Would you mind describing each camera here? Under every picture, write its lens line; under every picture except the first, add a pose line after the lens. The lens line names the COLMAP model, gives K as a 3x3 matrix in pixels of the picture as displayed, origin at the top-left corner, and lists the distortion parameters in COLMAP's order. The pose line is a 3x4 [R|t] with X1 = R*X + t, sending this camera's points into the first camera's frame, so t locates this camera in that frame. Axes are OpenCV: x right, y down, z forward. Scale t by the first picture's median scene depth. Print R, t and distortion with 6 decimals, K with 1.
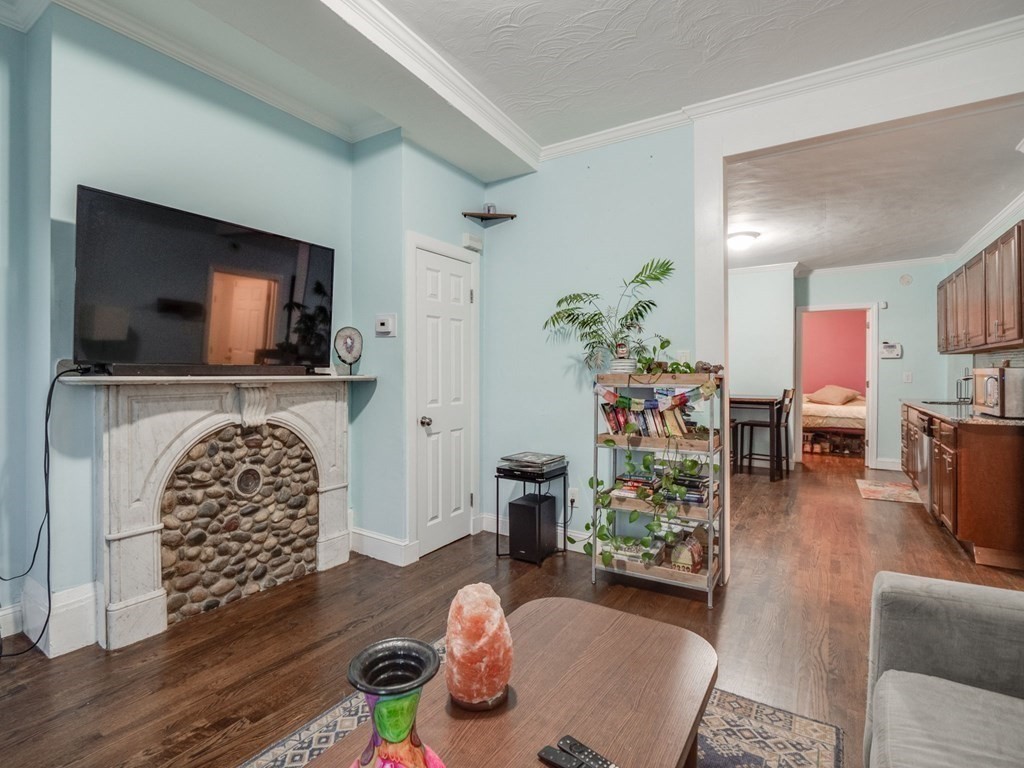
lens RADIAL K [[498.0, 0, 504.4], [0, 498.0, 368.5], [0, 0, 1]] dist [-0.017004, -0.000367]
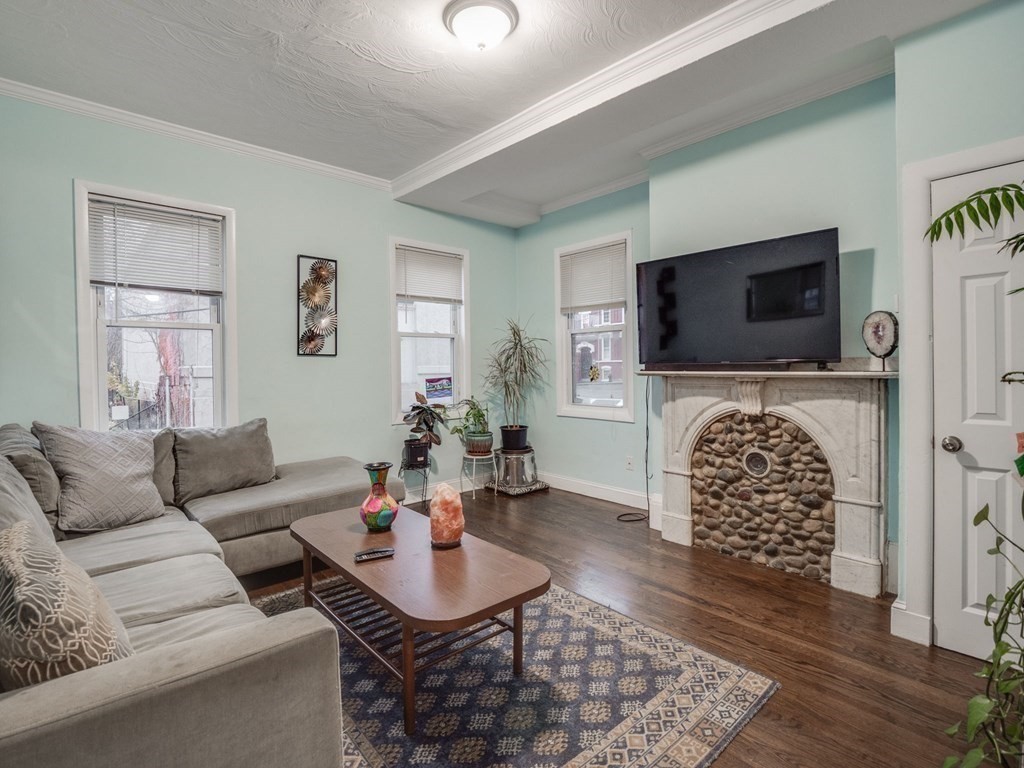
lens RADIAL K [[498.0, 0, 504.4], [0, 498.0, 368.5], [0, 0, 1]] dist [-0.017004, -0.000367]
pose [[-0.269275, 0.004681, -0.963052, 0.731705], [0.015038, 0.999887, 0.000656, -0.000642], [0.962946, -0.014306, -0.269315, 0.740396]]
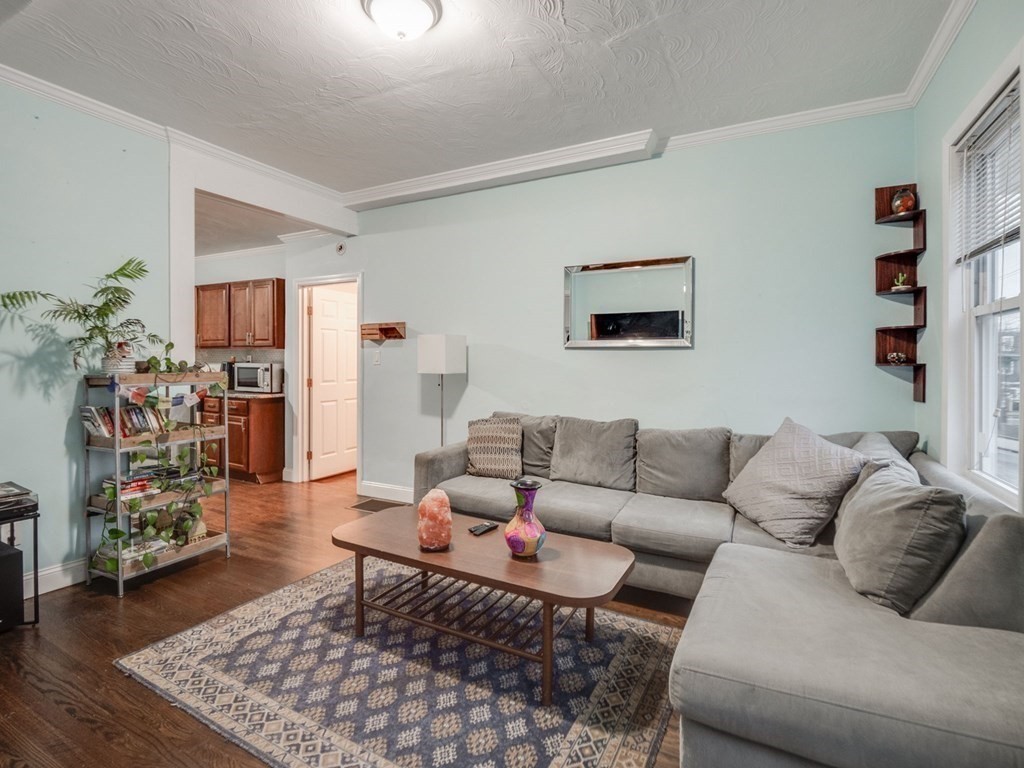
lens RADIAL K [[498.0, 0, 504.4], [0, 498.0, 368.5], [0, 0, 1]] dist [-0.017004, -0.000367]
pose [[-0.092778, -0.017597, 0.995531, -0.850435], [-0.018498, 0.999702, 0.015946, -0.029803], [-0.995515, -0.016936, -0.093076, 0.393267]]
